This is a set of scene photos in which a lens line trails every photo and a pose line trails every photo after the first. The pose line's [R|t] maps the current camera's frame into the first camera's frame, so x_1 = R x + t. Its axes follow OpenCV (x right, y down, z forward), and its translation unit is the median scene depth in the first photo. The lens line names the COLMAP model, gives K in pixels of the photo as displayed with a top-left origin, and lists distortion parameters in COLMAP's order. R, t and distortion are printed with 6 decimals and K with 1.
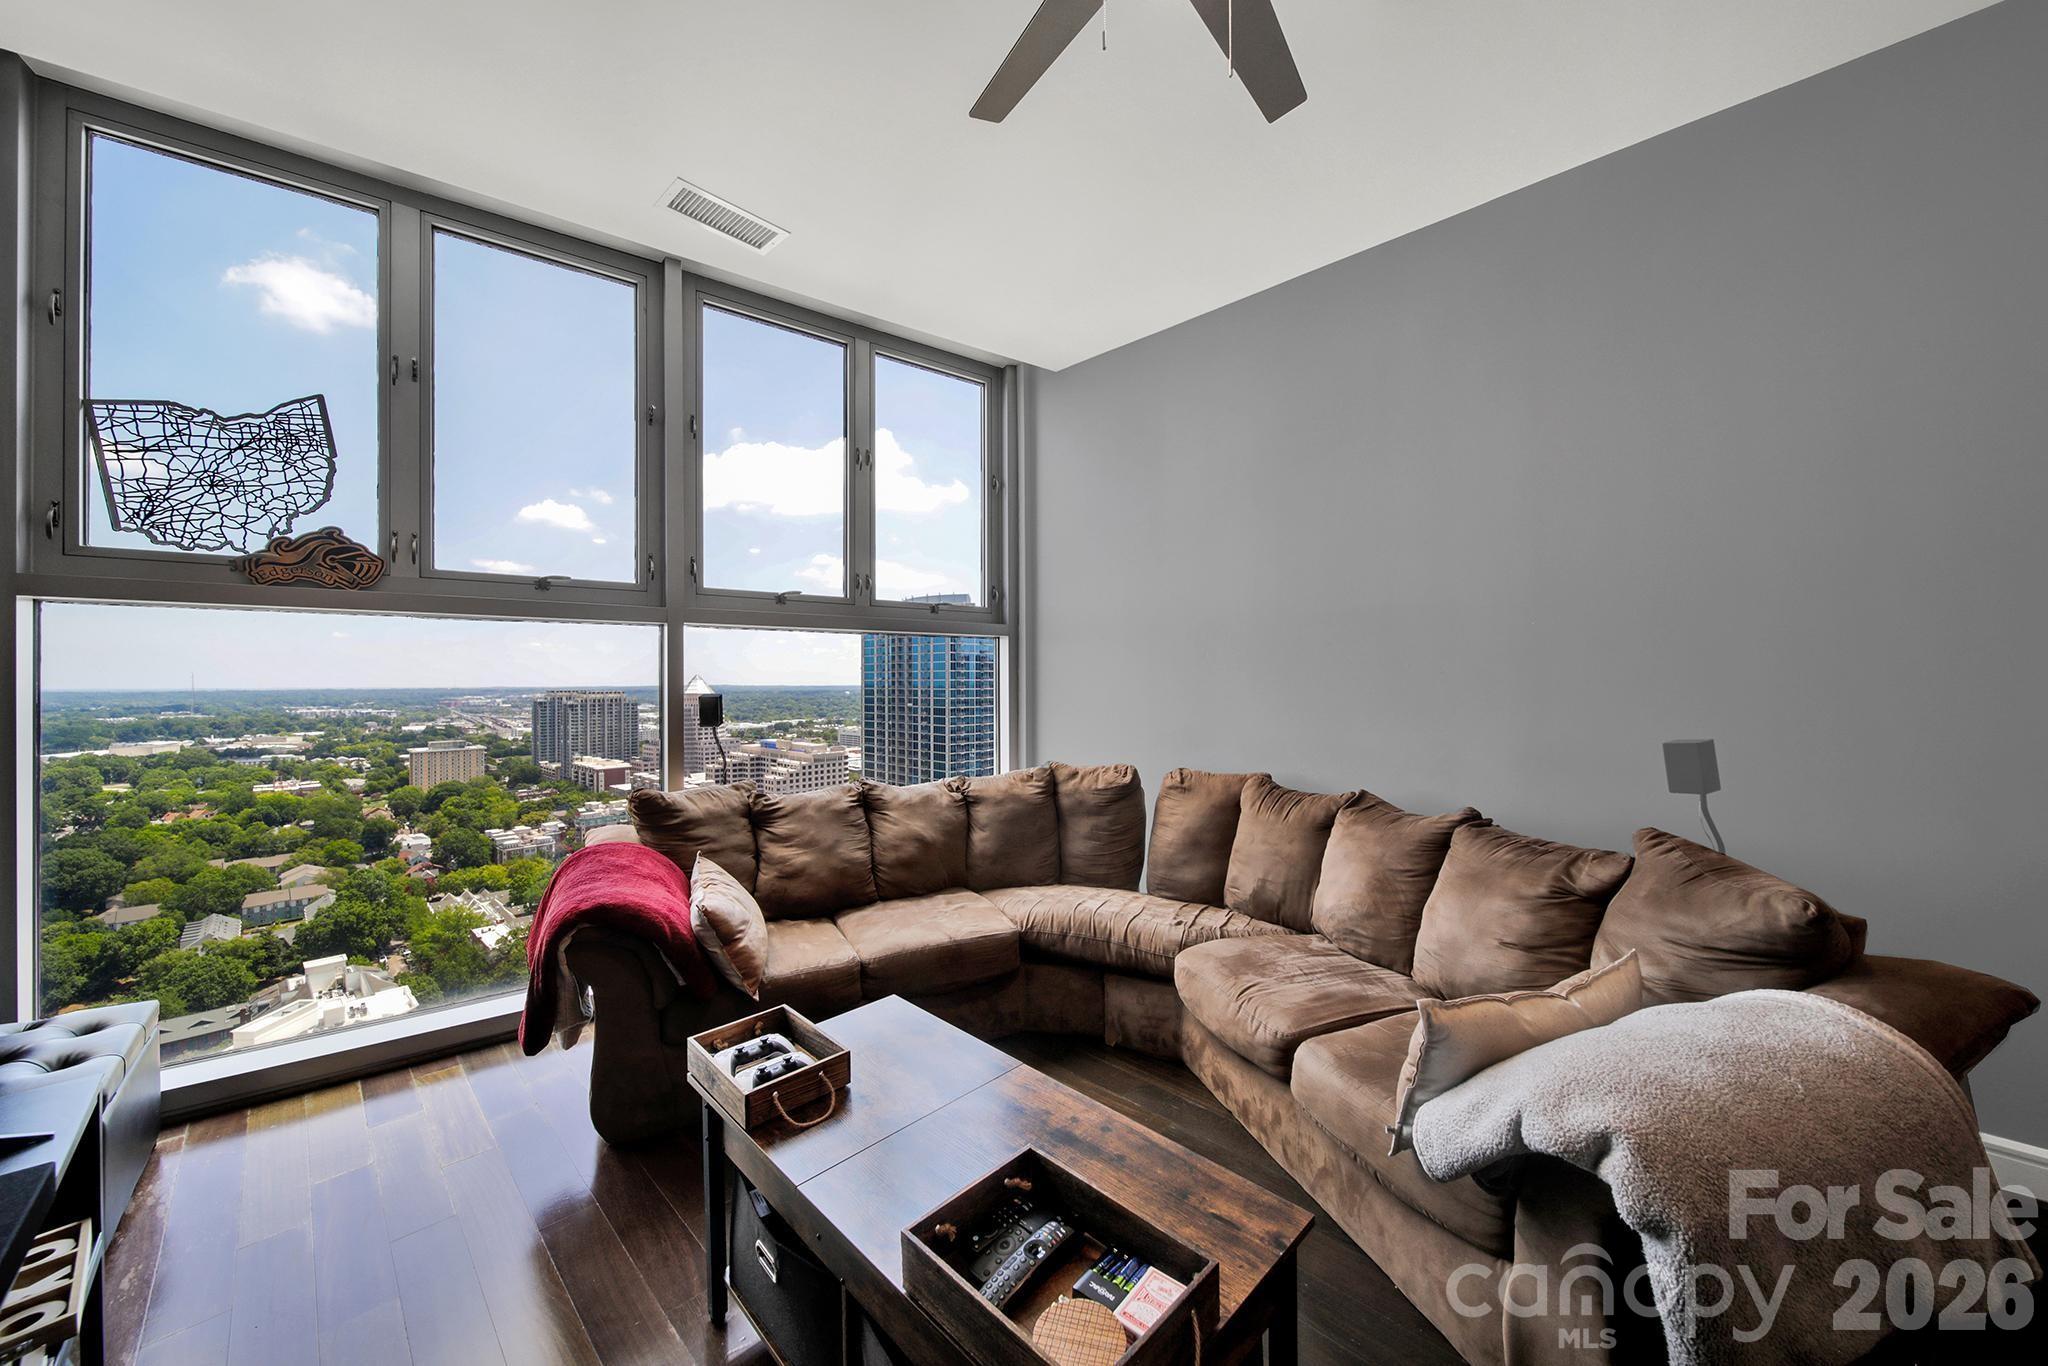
lens RADIAL K [[726.4, 0, 1025.0], [0, 726.4, 678.4], [0, 0, 1]] dist [-0.002364, -0.000459]
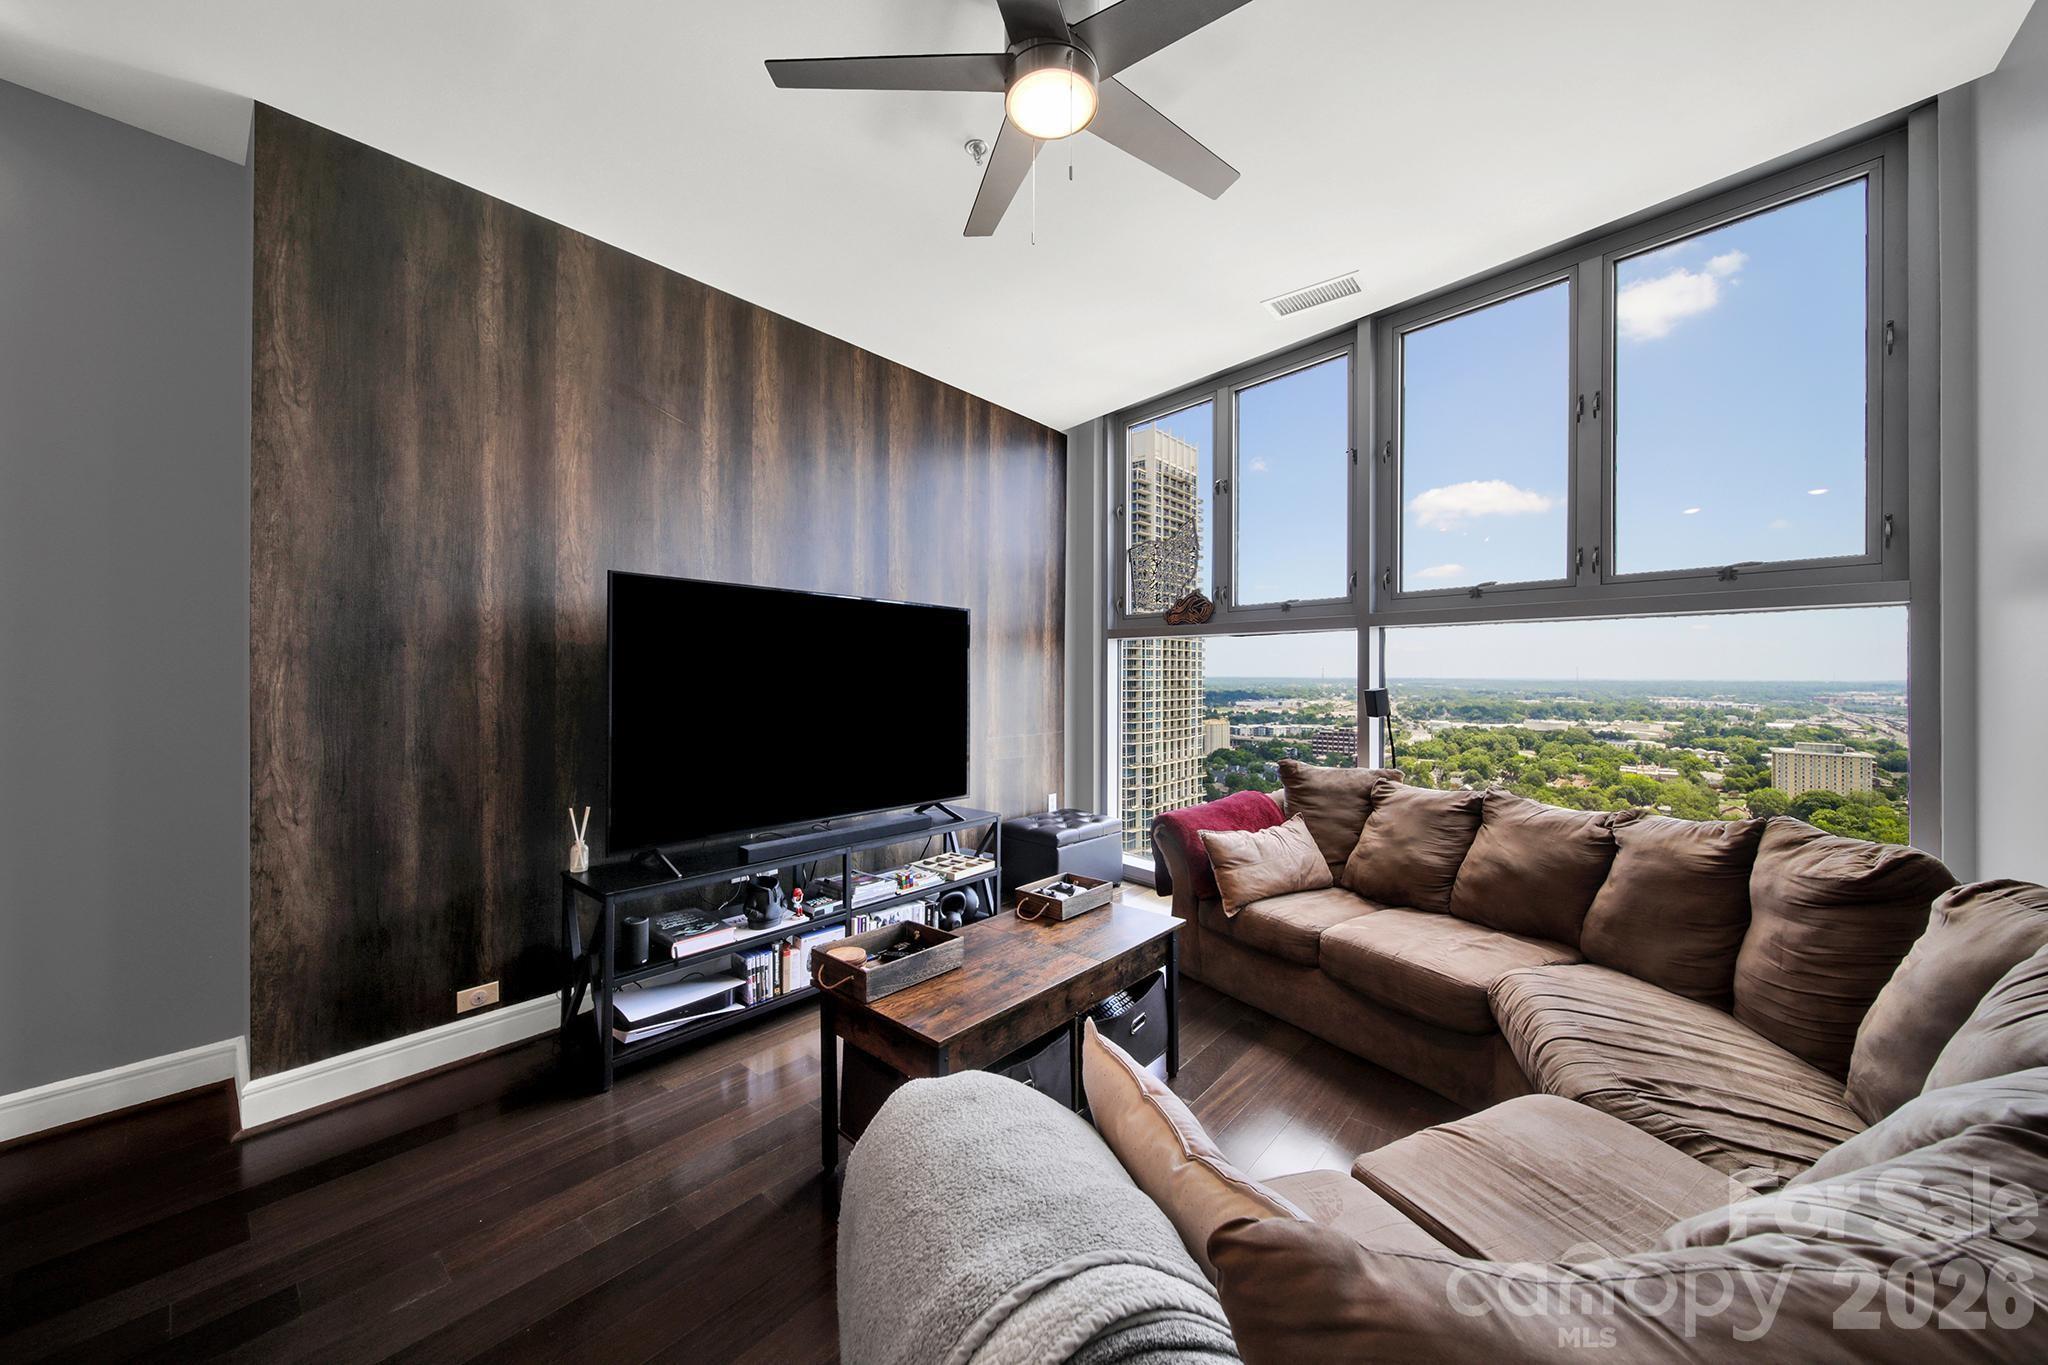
lens RADIAL K [[726.7, 0, 1023.9], [0, 726.7, 674.5], [0, 0, 1]] dist [-0.000677, -0.000045]
pose [[0.072572, 0.005958, -0.997345, 0.615623], [0.000197, 0.999982, 0.005988, -0.007766], [0.997363, -0.000631, 0.072569, 0.345569]]
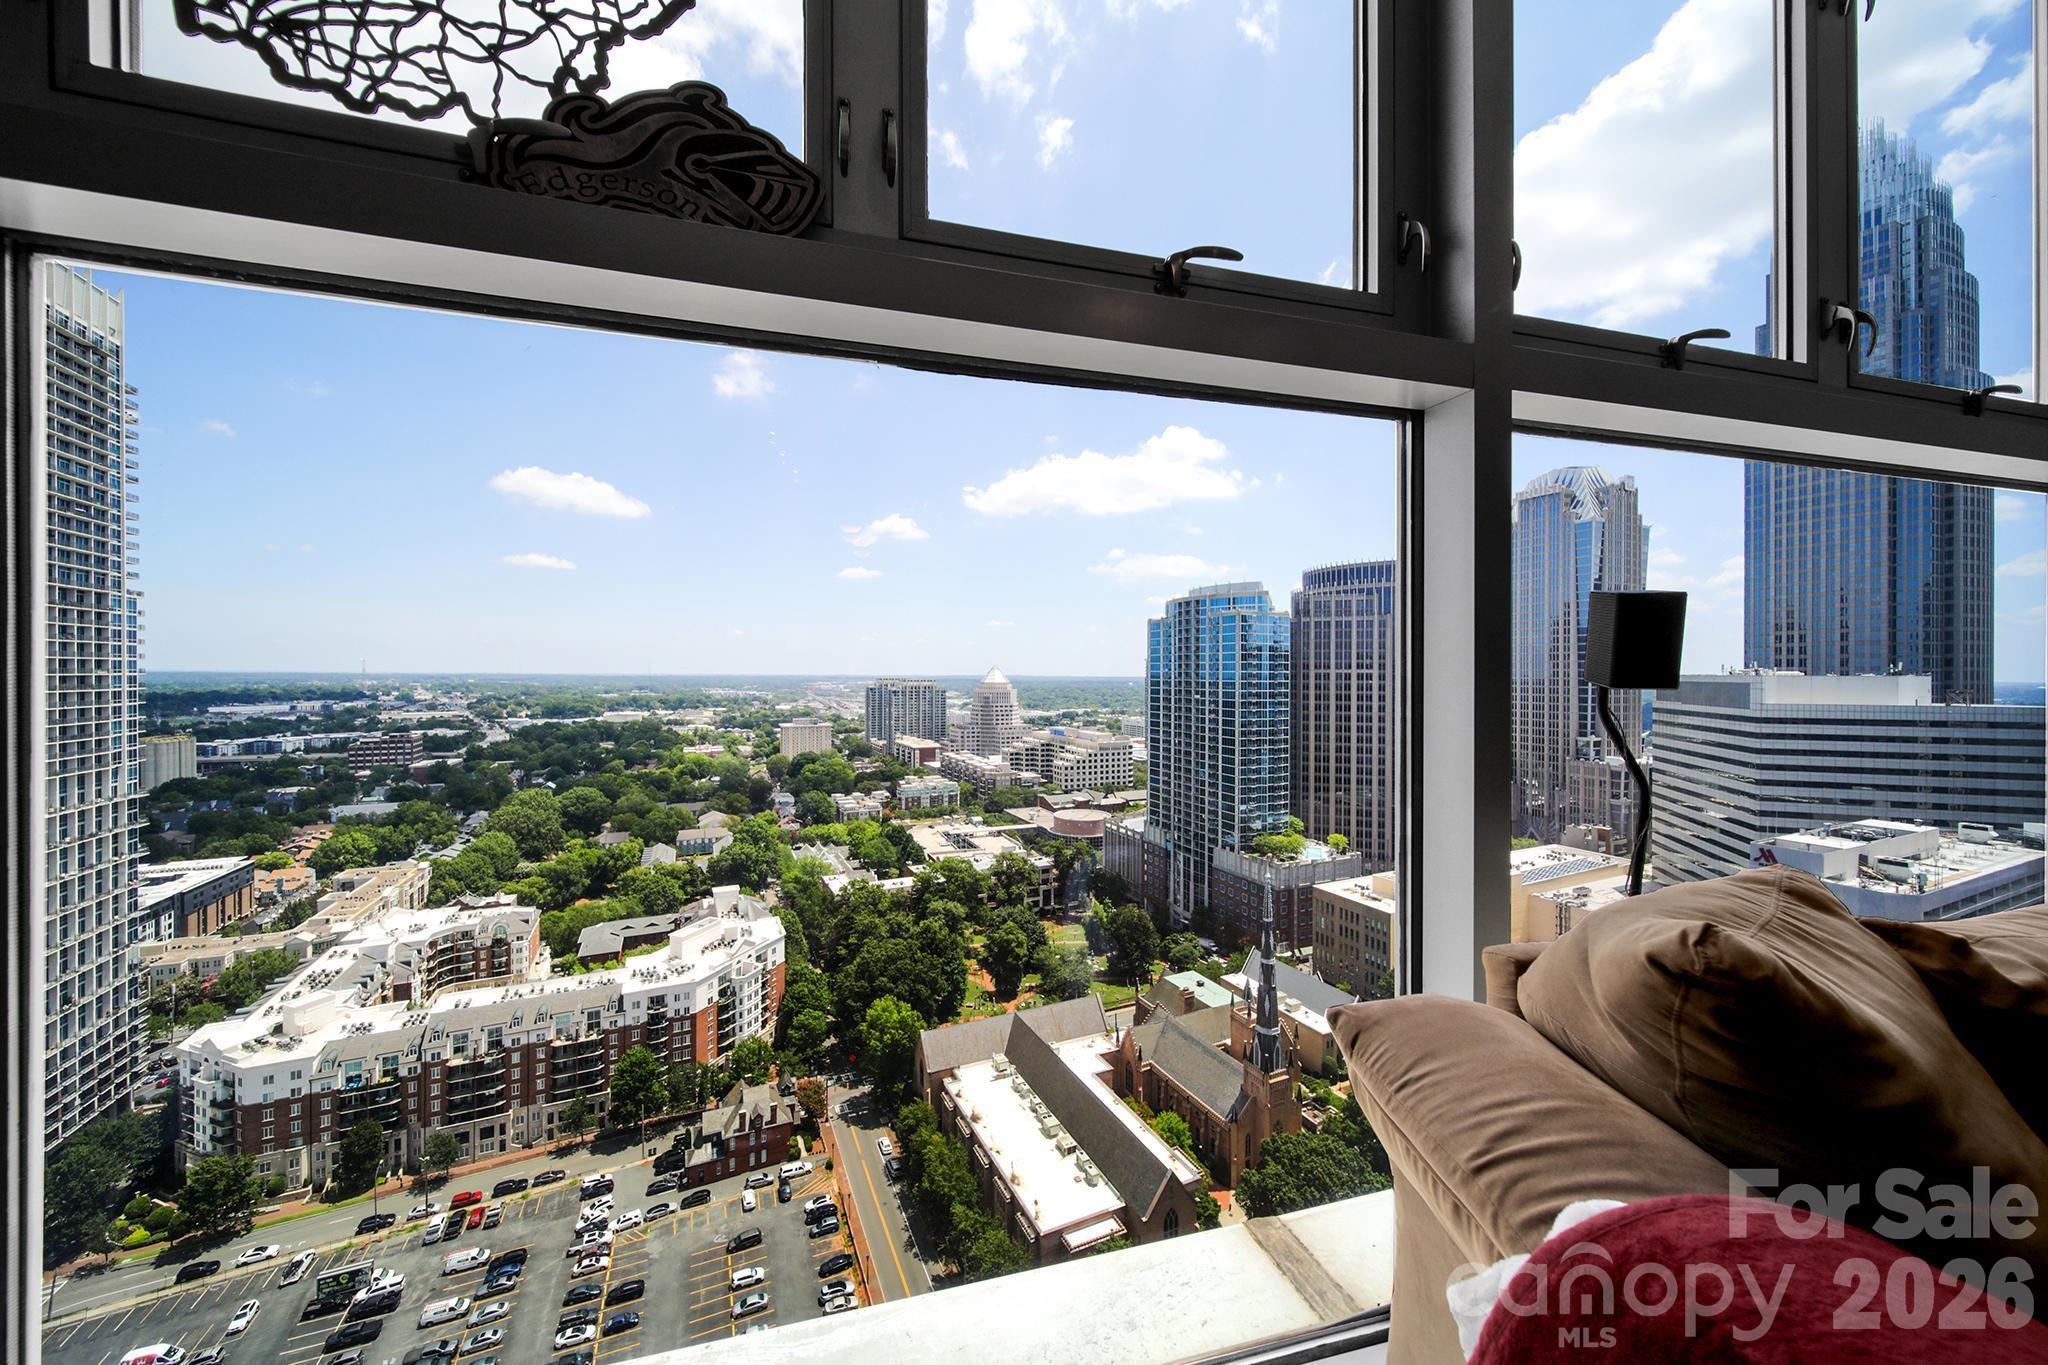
lens RADIAL K [[726.8, 0, 1043.3], [0, 726.8, 678.6], [0, 0, 1]] dist [-0.003965, -0.000180]
pose [[0.936789, 0.013210, -0.349646, -0.521683], [-0.009244, 0.999873, 0.013008, 0.058593], [0.349774, -0.008953, 0.936791, 0.562194]]
